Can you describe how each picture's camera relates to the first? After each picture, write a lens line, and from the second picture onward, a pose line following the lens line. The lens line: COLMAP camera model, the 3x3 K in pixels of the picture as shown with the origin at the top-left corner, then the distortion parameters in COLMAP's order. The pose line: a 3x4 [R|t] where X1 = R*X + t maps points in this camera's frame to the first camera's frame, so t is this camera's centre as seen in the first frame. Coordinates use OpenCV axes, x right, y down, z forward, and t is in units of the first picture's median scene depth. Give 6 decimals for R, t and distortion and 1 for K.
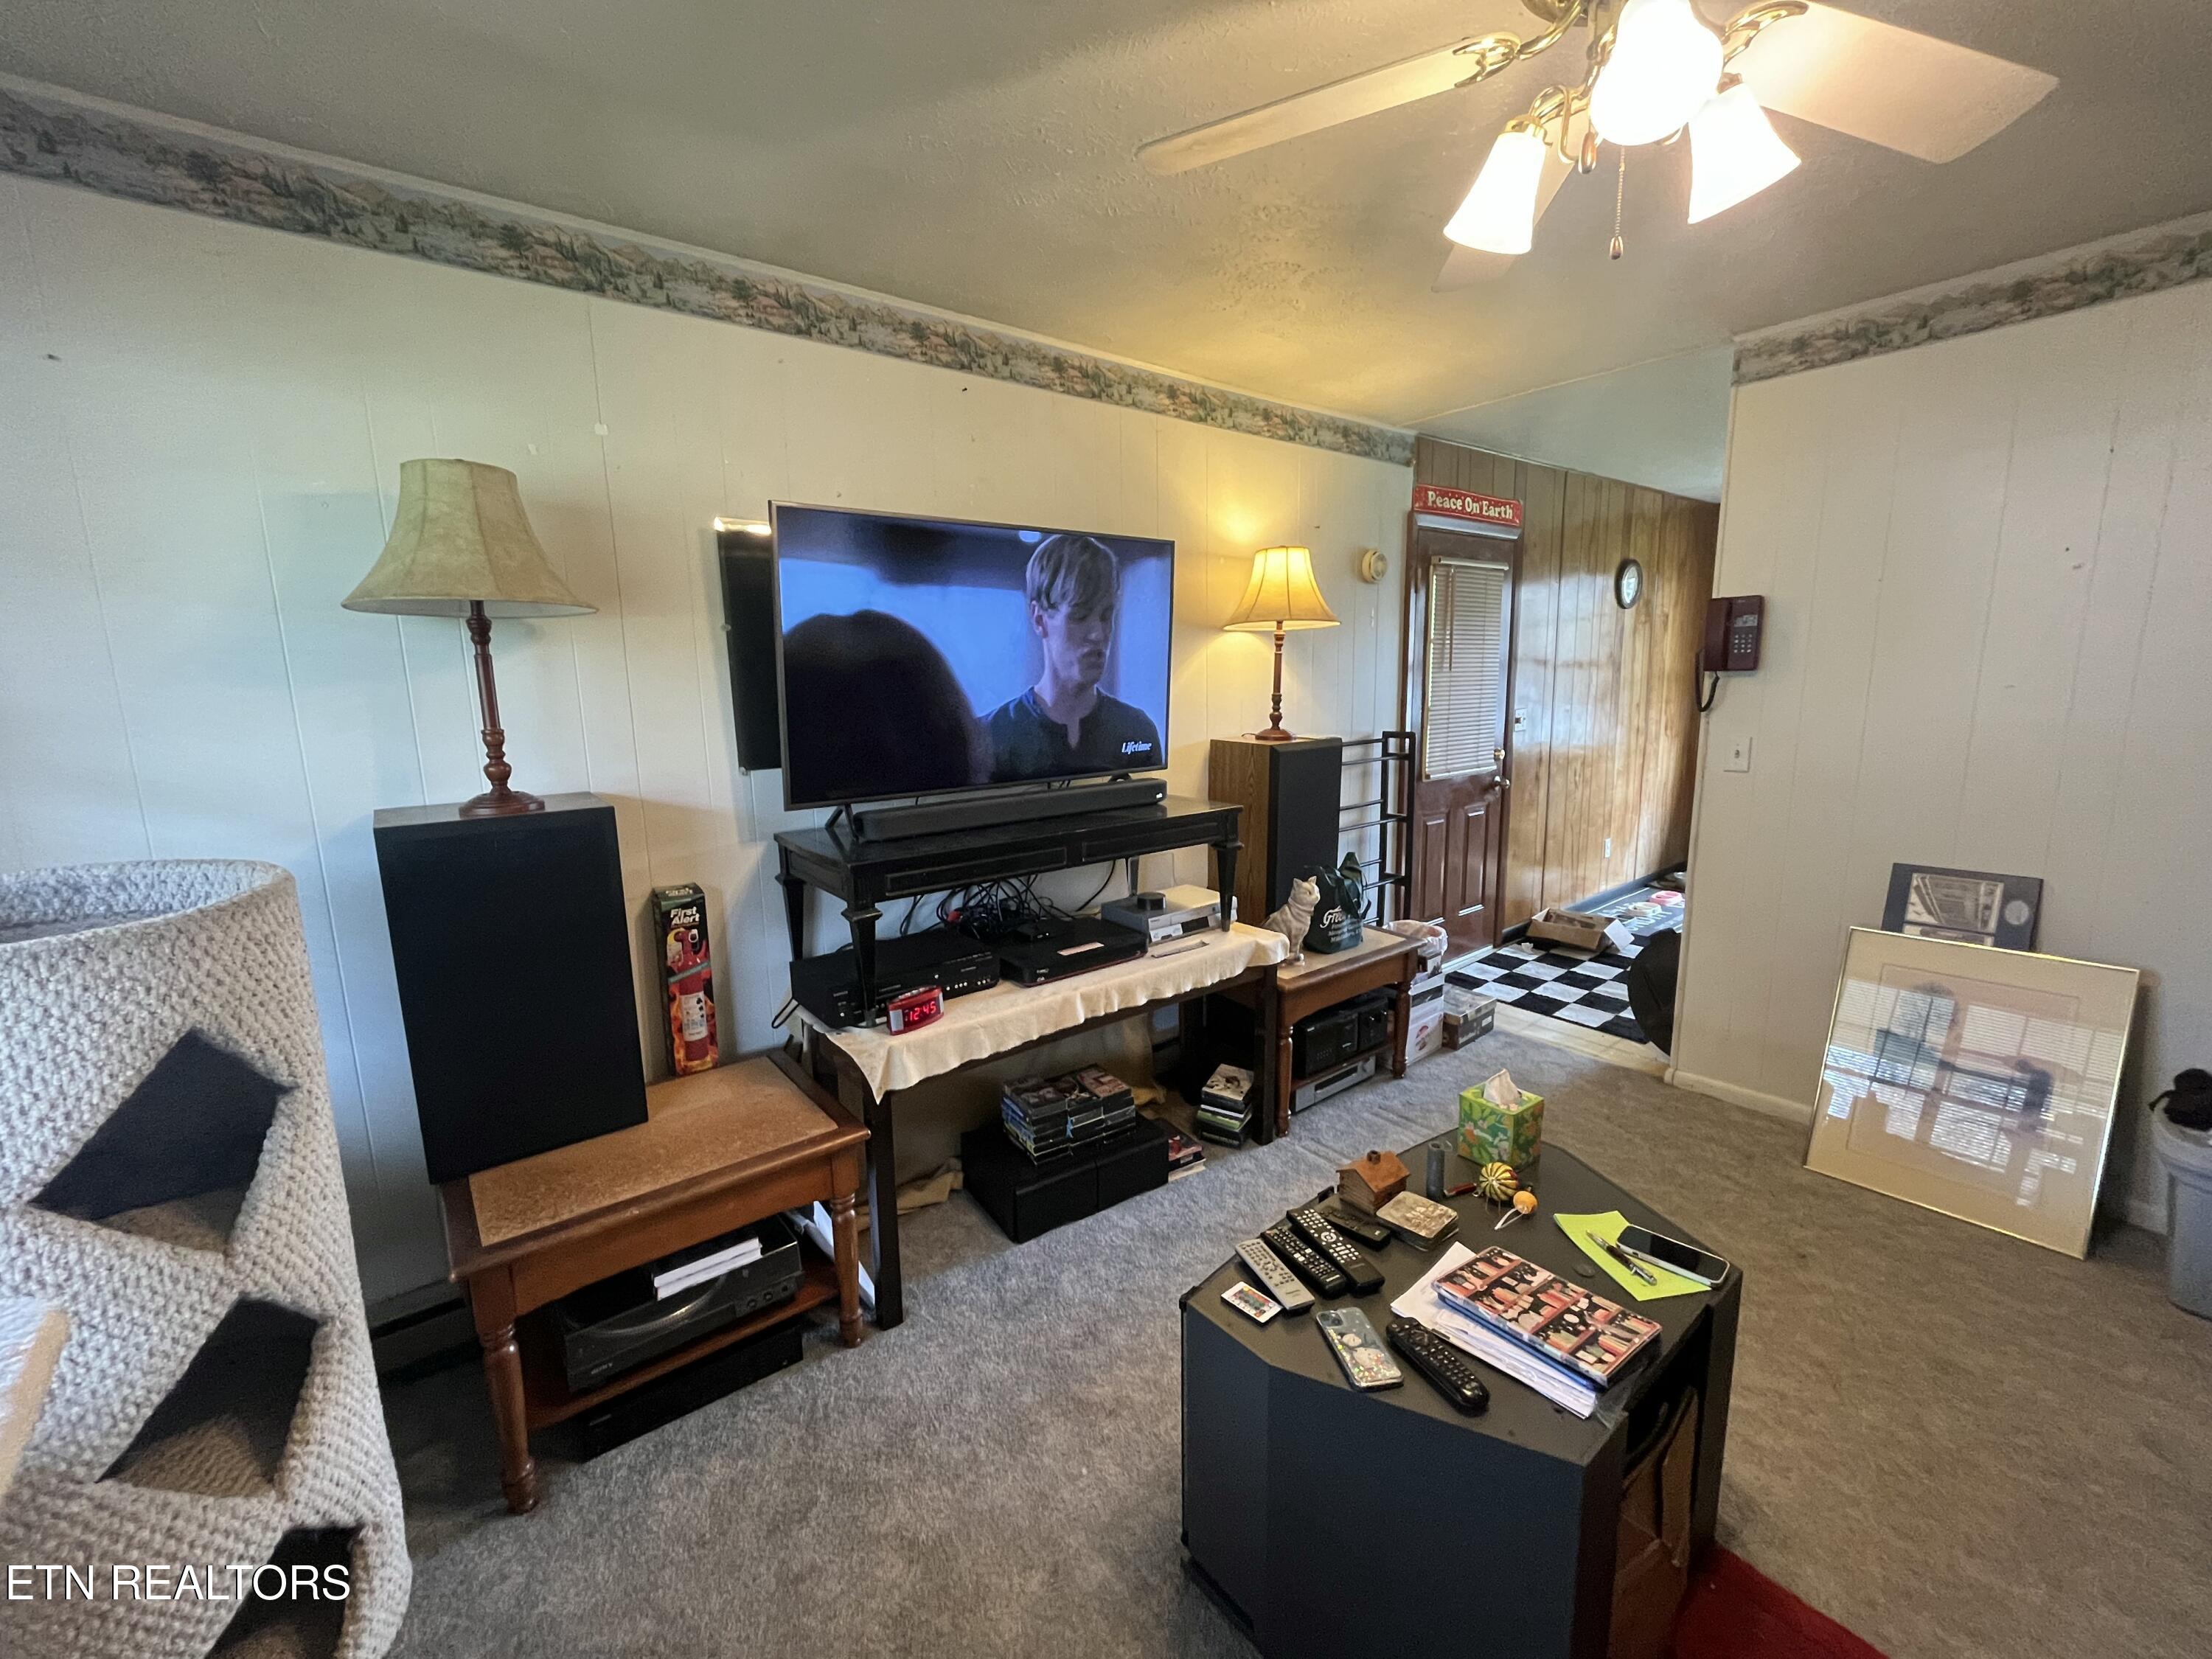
lens RADIAL K [[895.9, 0, 1095.0], [0, 895.9, 828.3], [0, 0, 1]] dist [-0.002876, -0.000331]
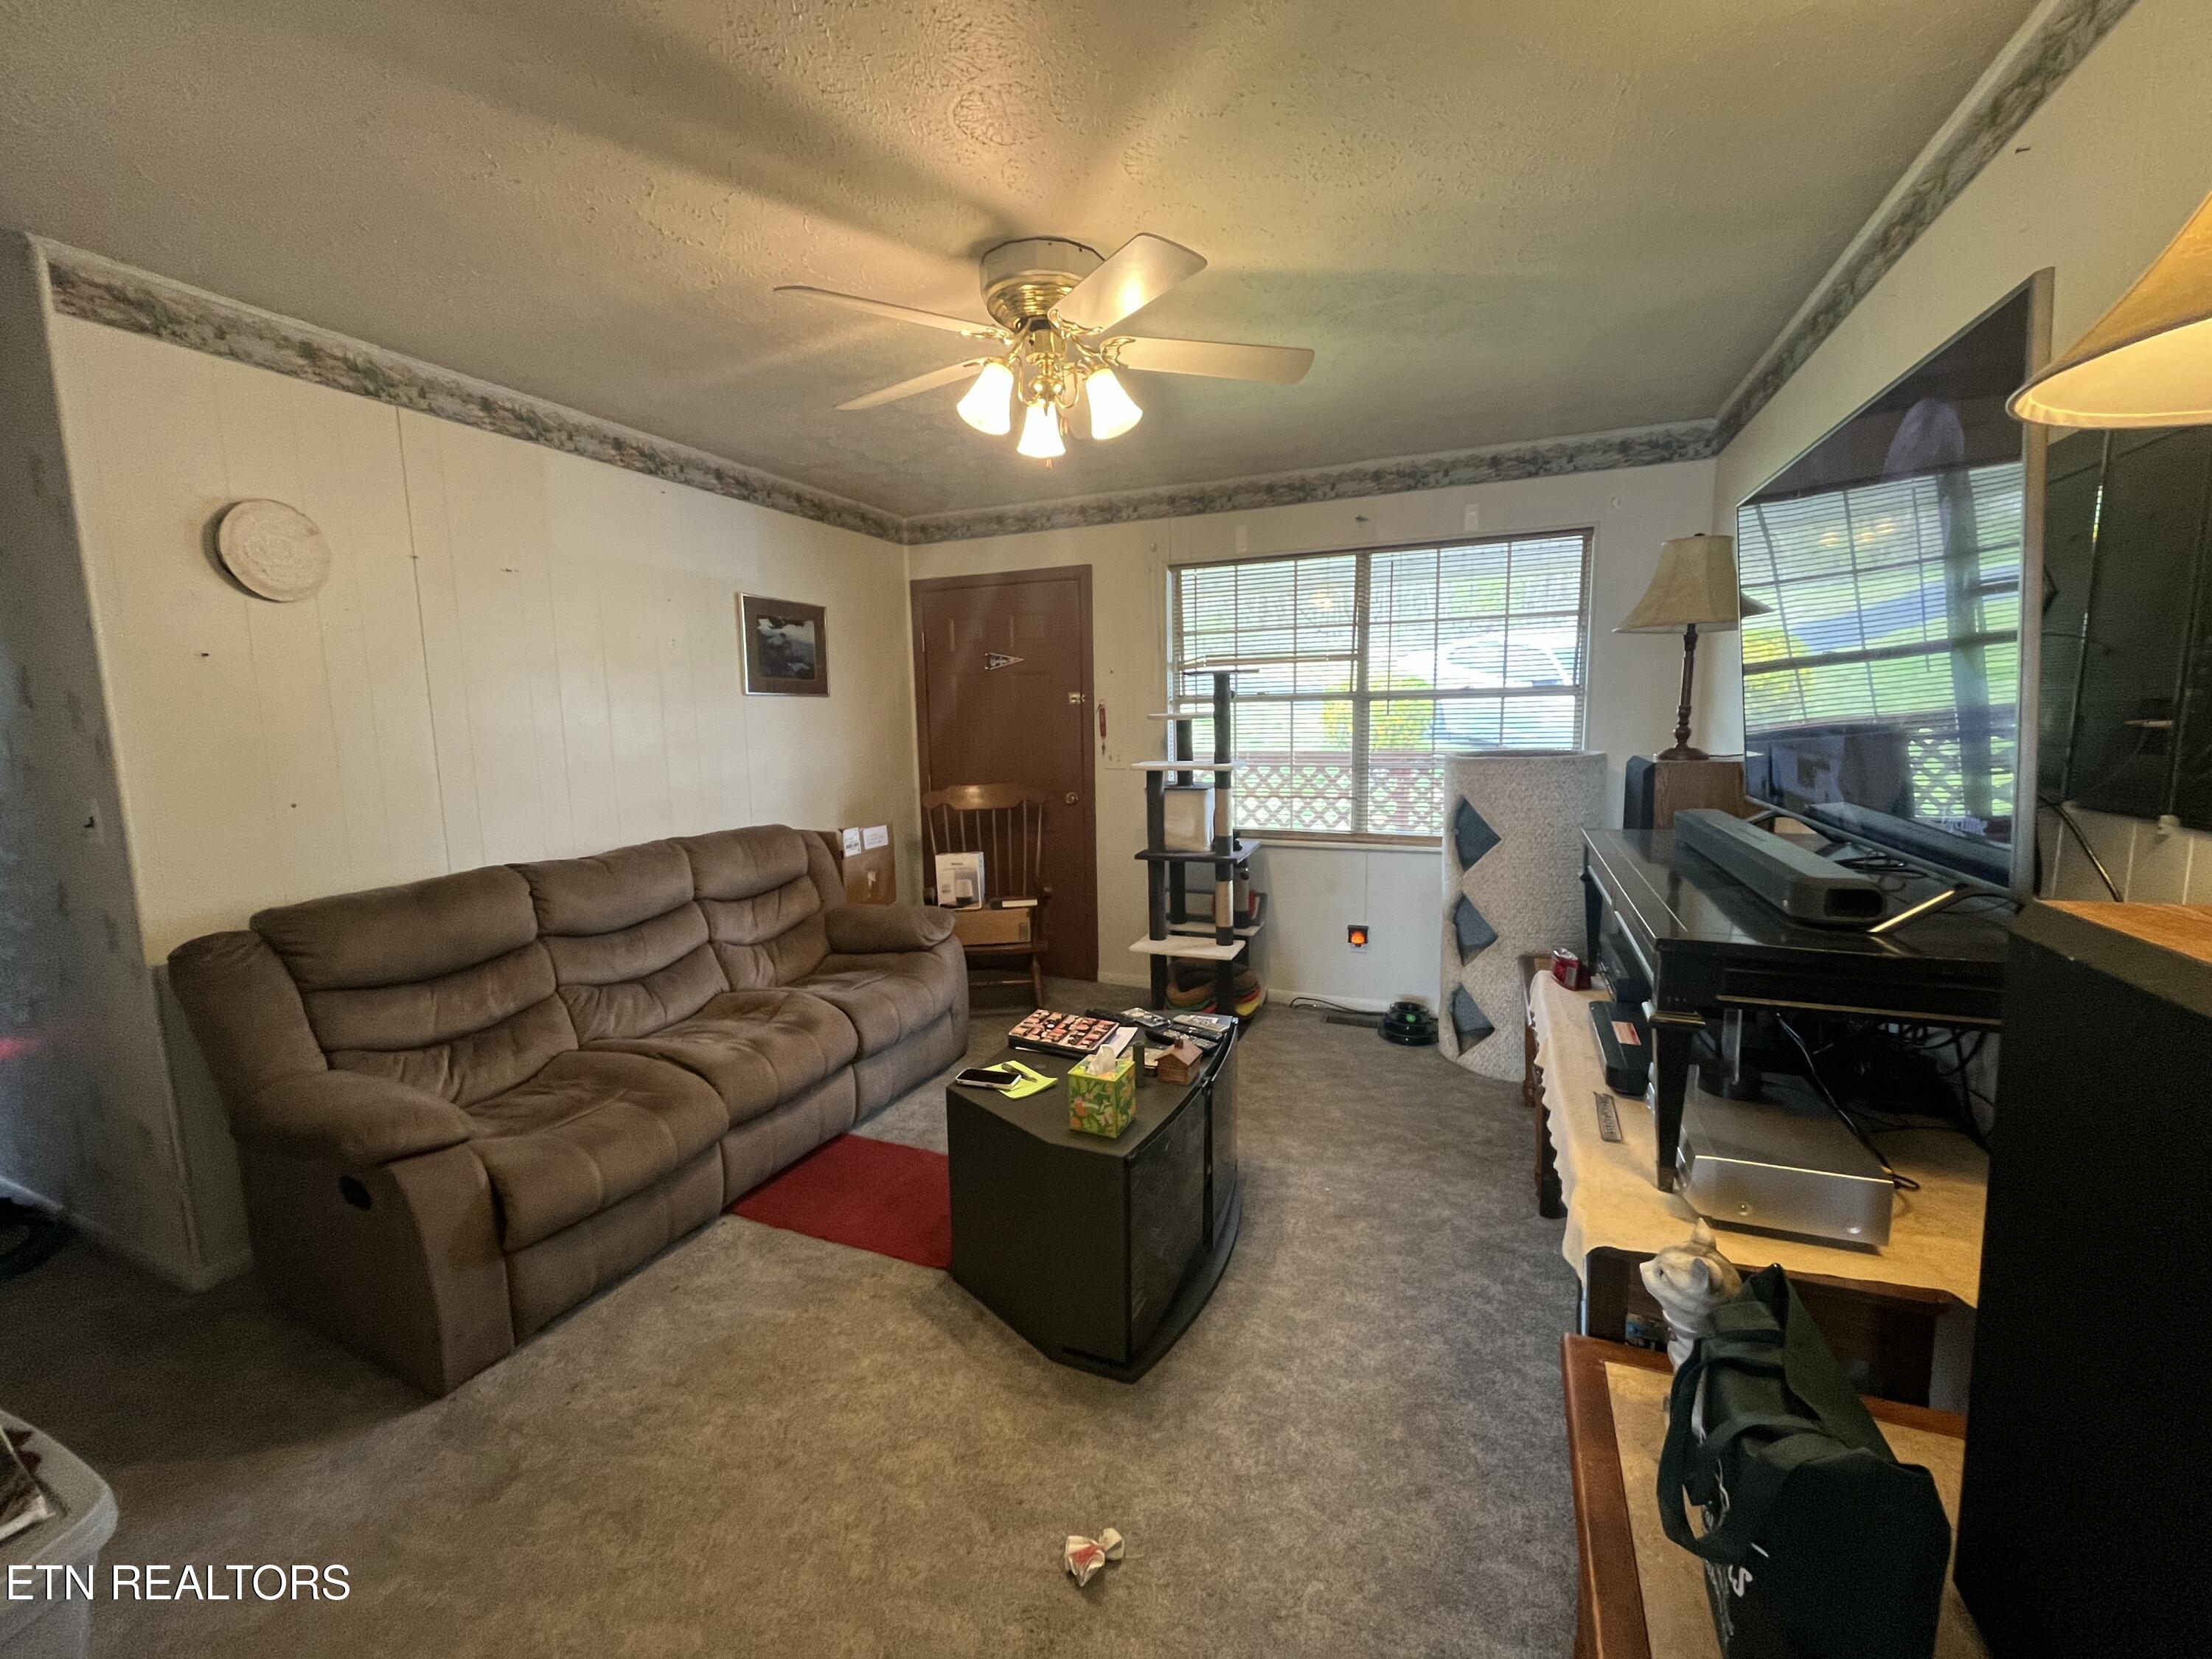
lens RADIAL K [[895.9, 0, 1091.6], [0, 895.9, 835.6], [0, 0, 1]] dist [-0.002876, -0.000331]
pose [[-0.877912, 0.102990, -0.467615, 1.068464], [-0.045188, 0.954415, 0.295043, -0.338524], [0.476686, 0.280152, -0.833238, 2.059594]]
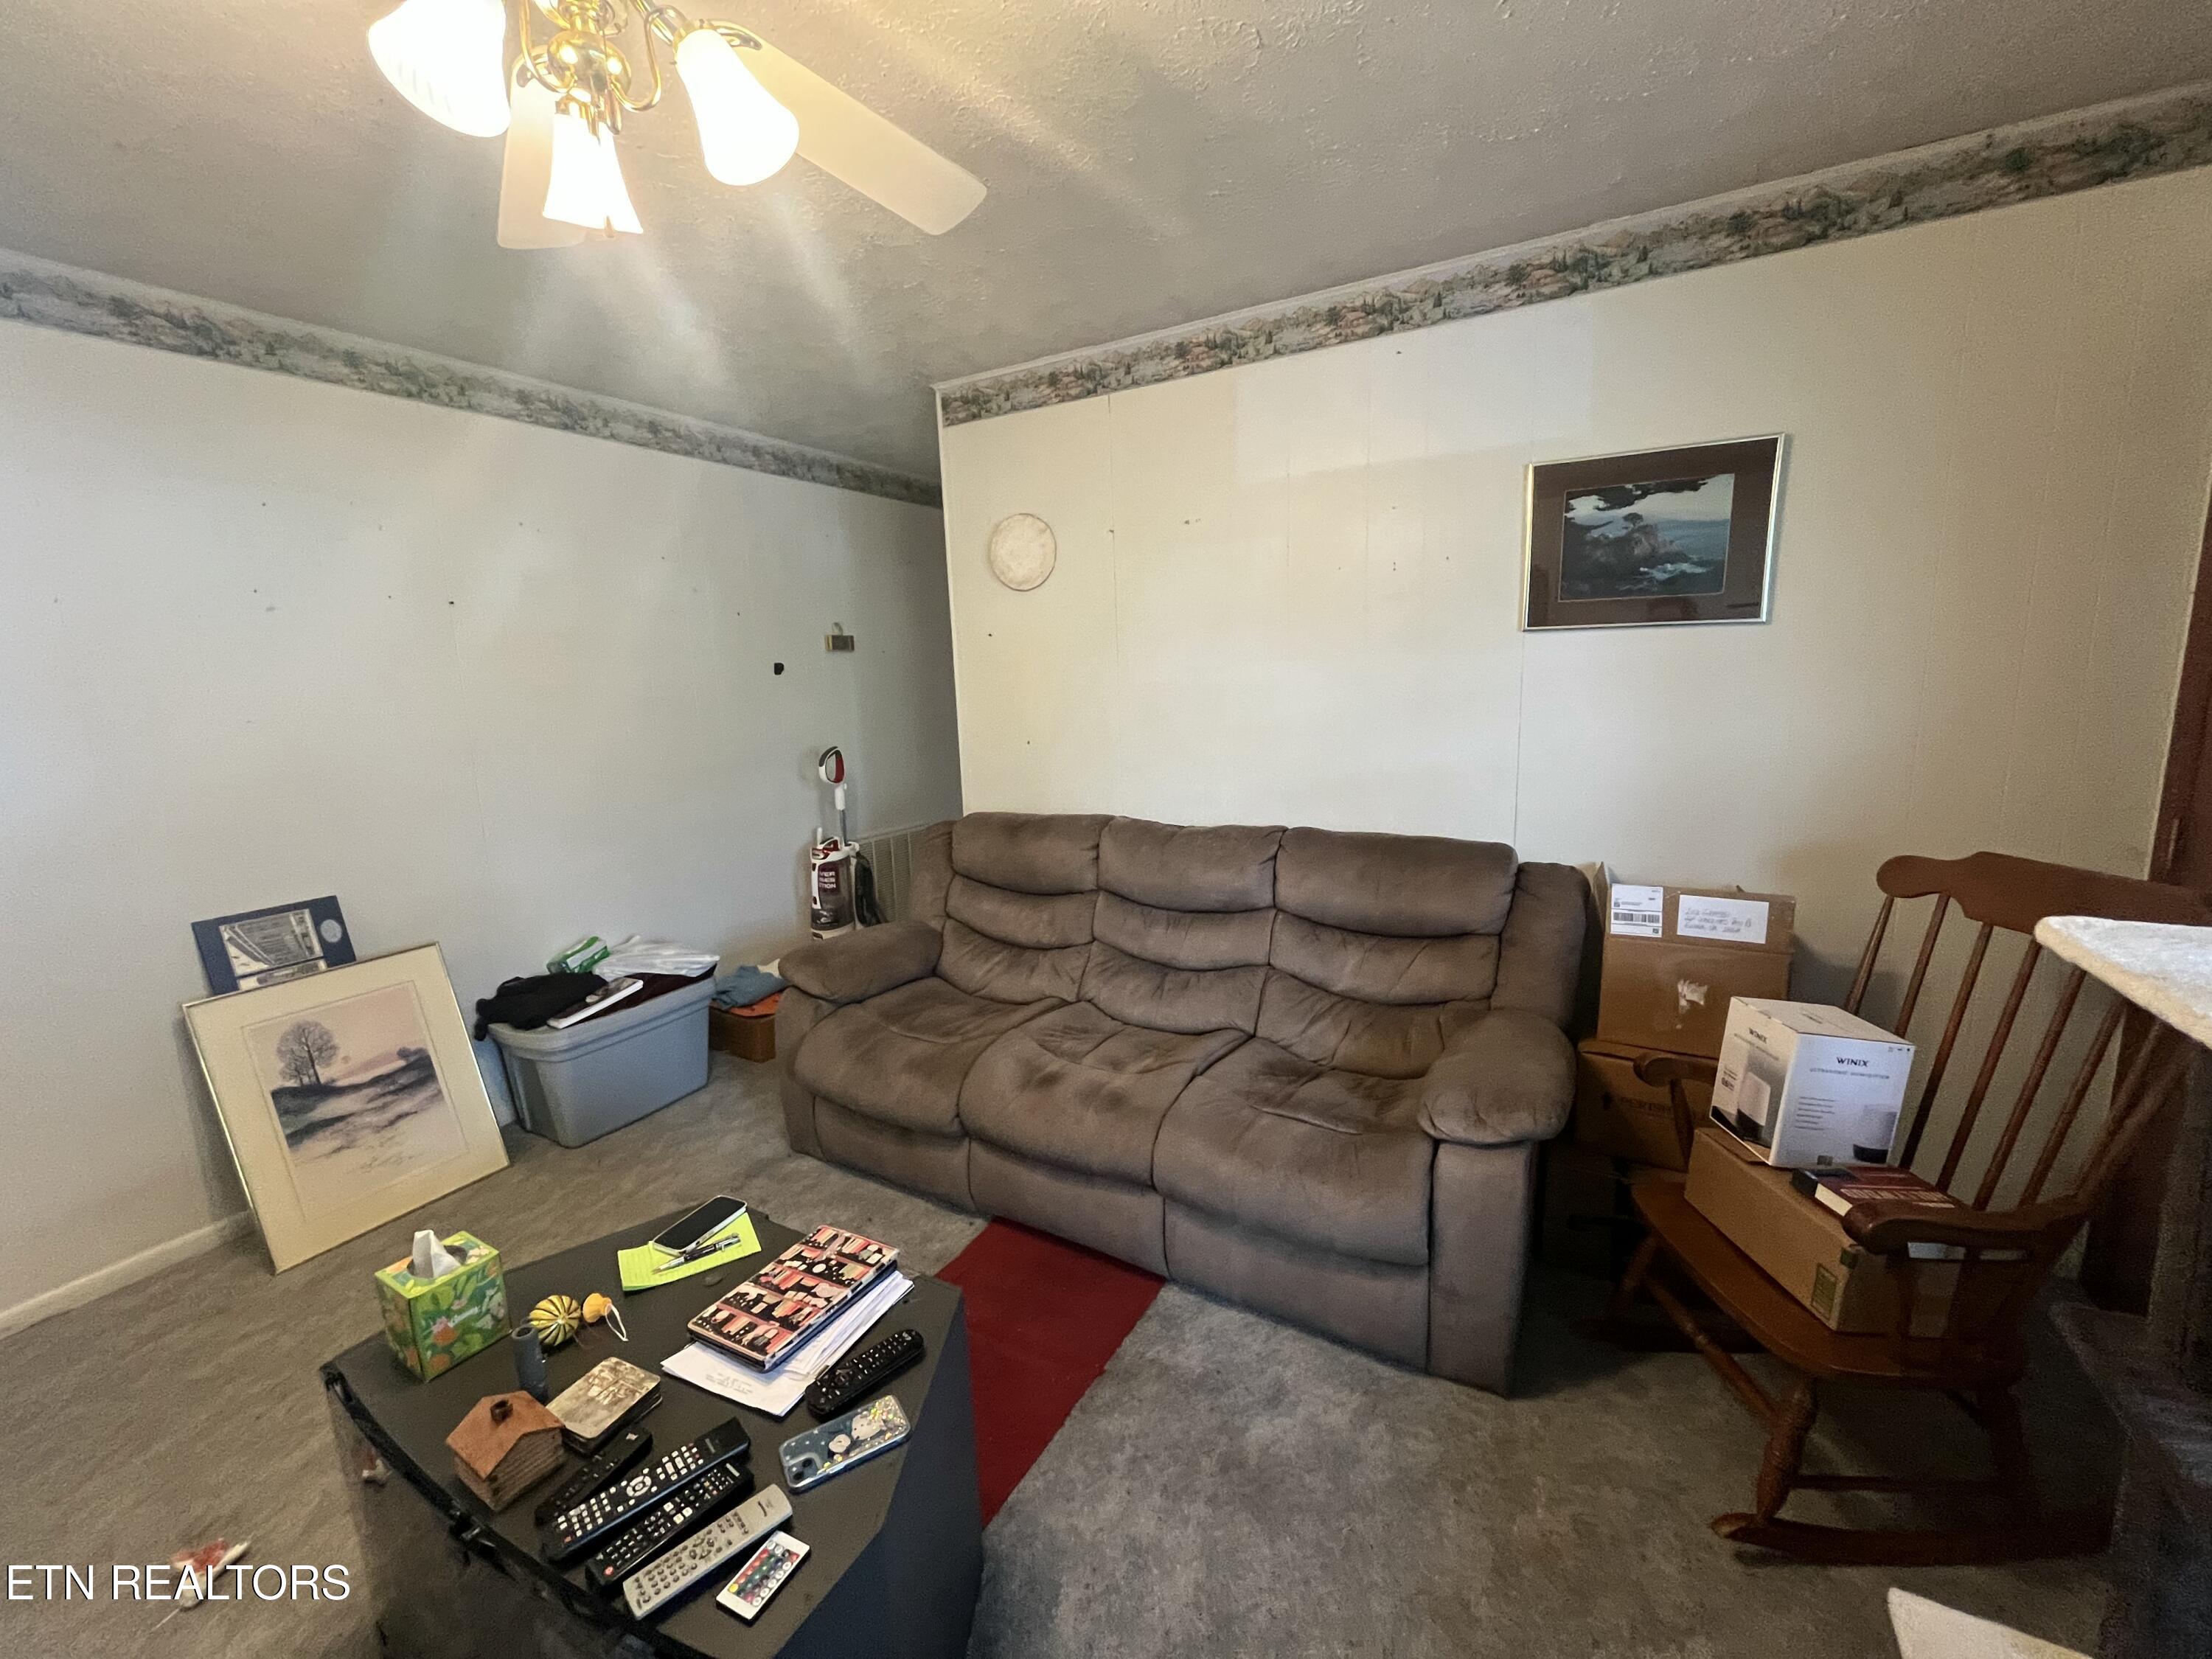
lens RADIAL K [[895.9, 0, 1107.3], [0, 895.9, 826.3], [0, 0, 1]] dist [-0.002876, -0.000331]
pose [[-0.378367, -0.123988, 0.917314, -0.422453], [0.201790, 0.956107, 0.212465, -0.096881], [-0.903393, 0.265494, -0.336740, 0.738347]]
